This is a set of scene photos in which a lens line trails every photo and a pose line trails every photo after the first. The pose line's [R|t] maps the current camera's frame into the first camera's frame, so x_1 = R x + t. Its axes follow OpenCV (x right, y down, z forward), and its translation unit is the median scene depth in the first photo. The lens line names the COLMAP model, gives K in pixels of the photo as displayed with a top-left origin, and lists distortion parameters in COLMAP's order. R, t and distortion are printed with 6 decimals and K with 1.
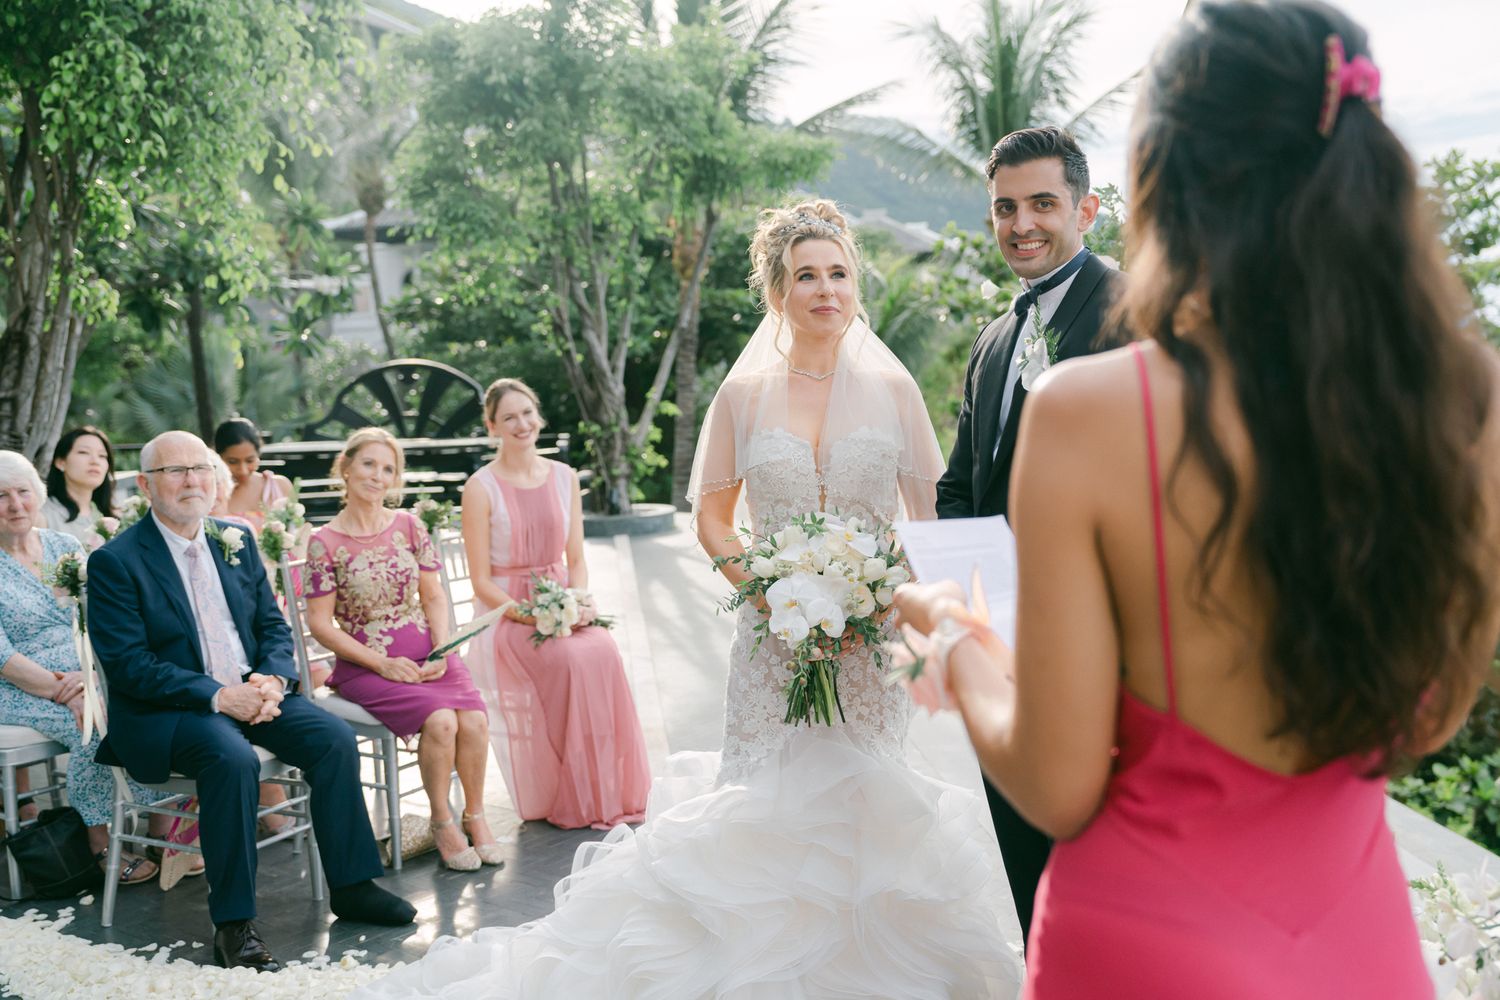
lens RADIAL K [[1560.2, 0, 748.5], [0, 1560.2, 494.8], [0, 0, 1]] dist [0.029624, 0.000000]
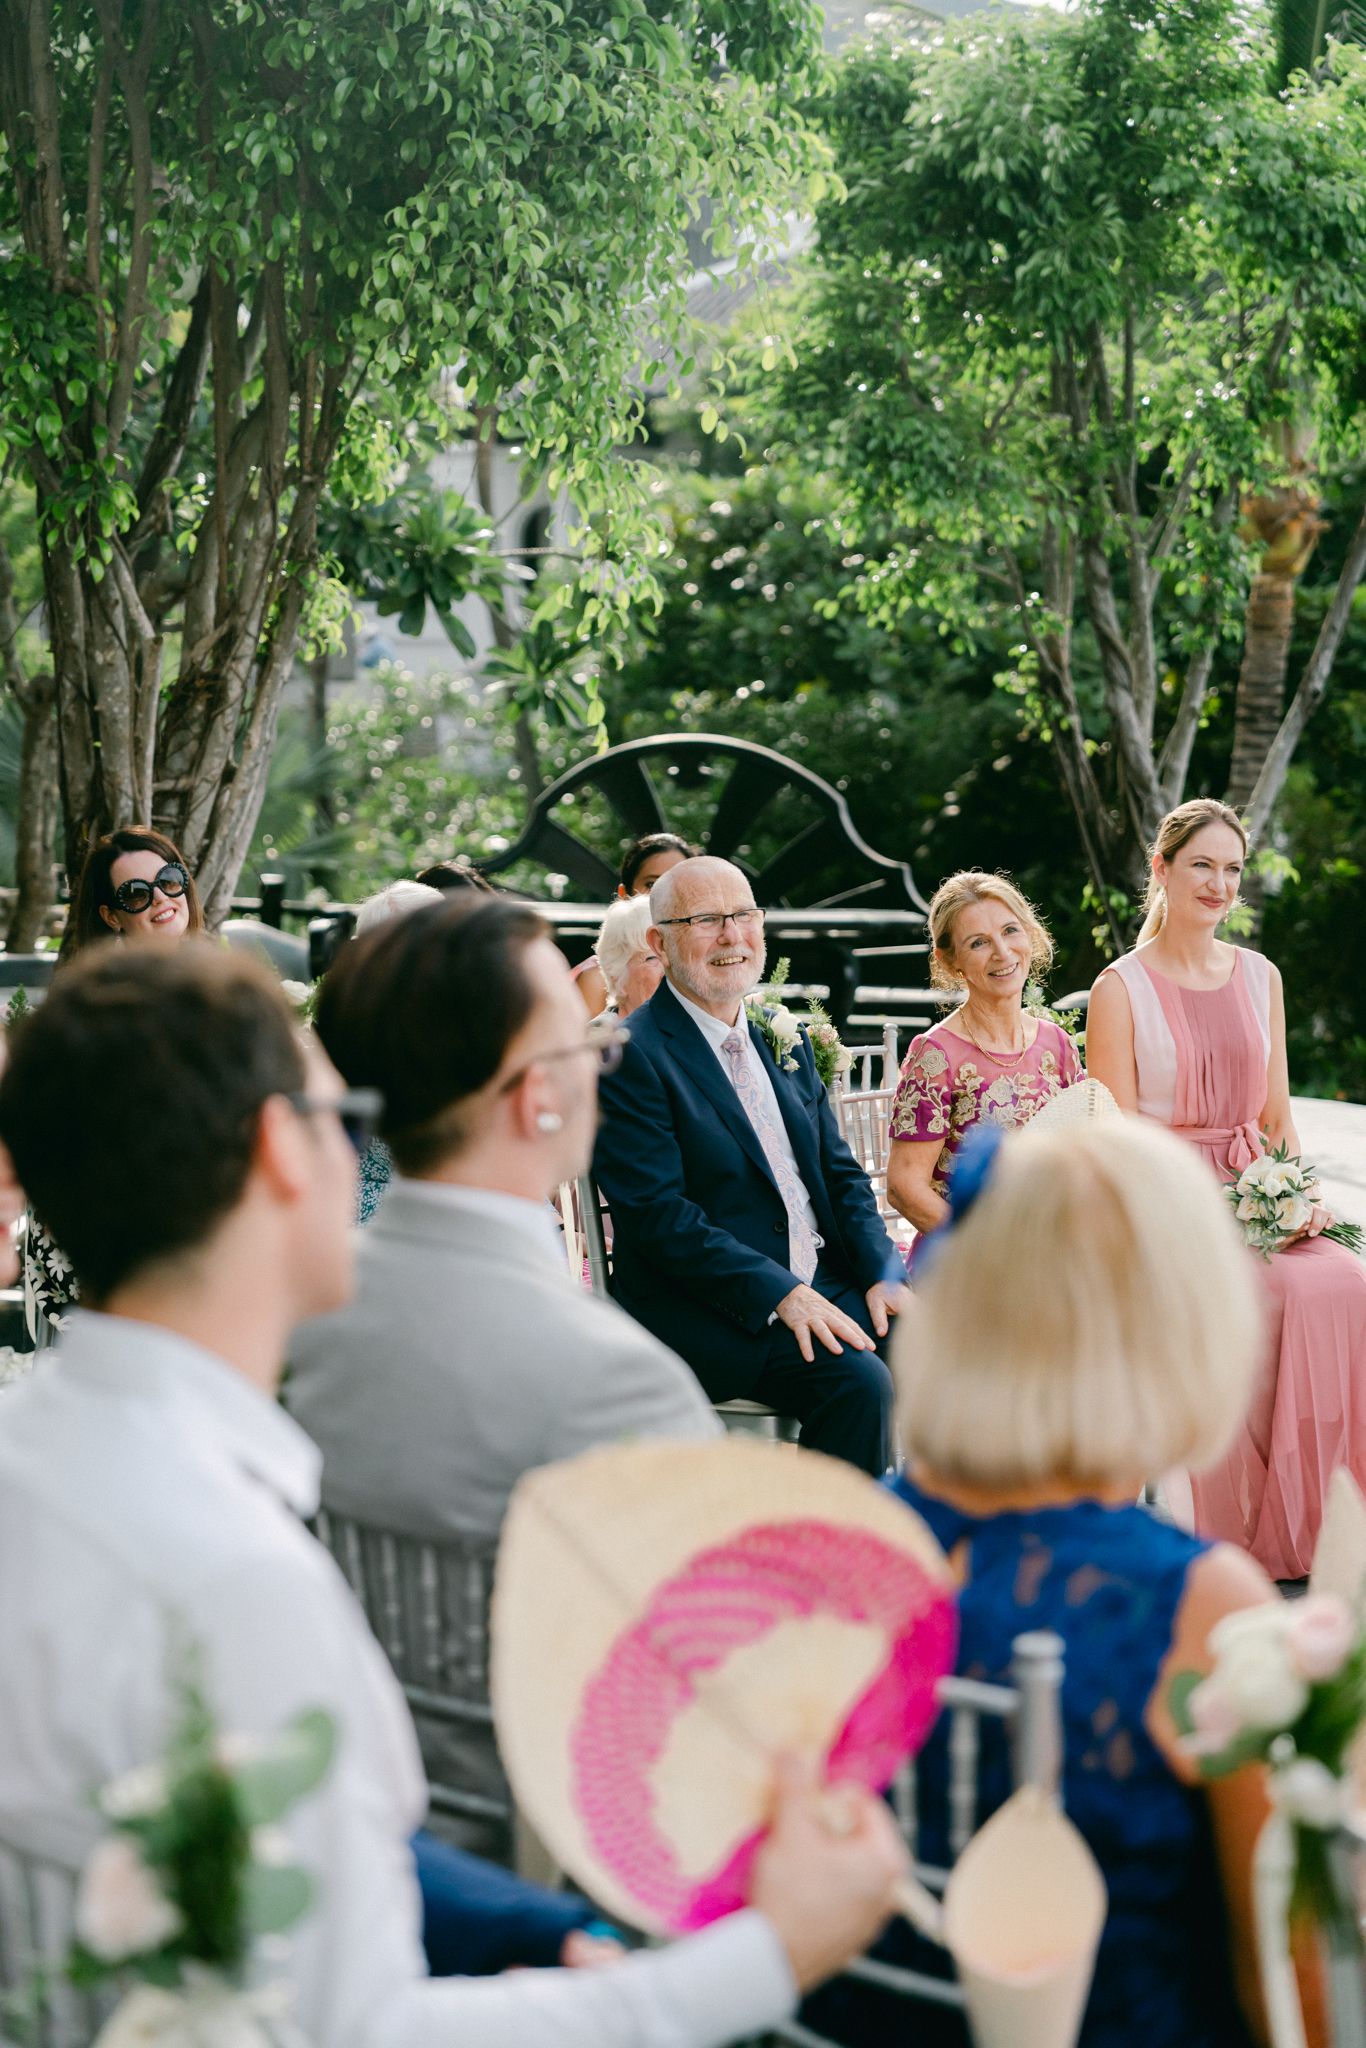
lens RADIAL K [[4080.6, 0, 684.4], [0, 4080.6, 1032.8], [0, 0, 1]] dist [0.058651, 0.000000]
pose [[0.988193, 0.054770, -0.143093, -0.055247], [-0.056774, 0.998337, -0.009953, 0.018775], [0.142310, 0.017959, 0.989659, -0.255245]]
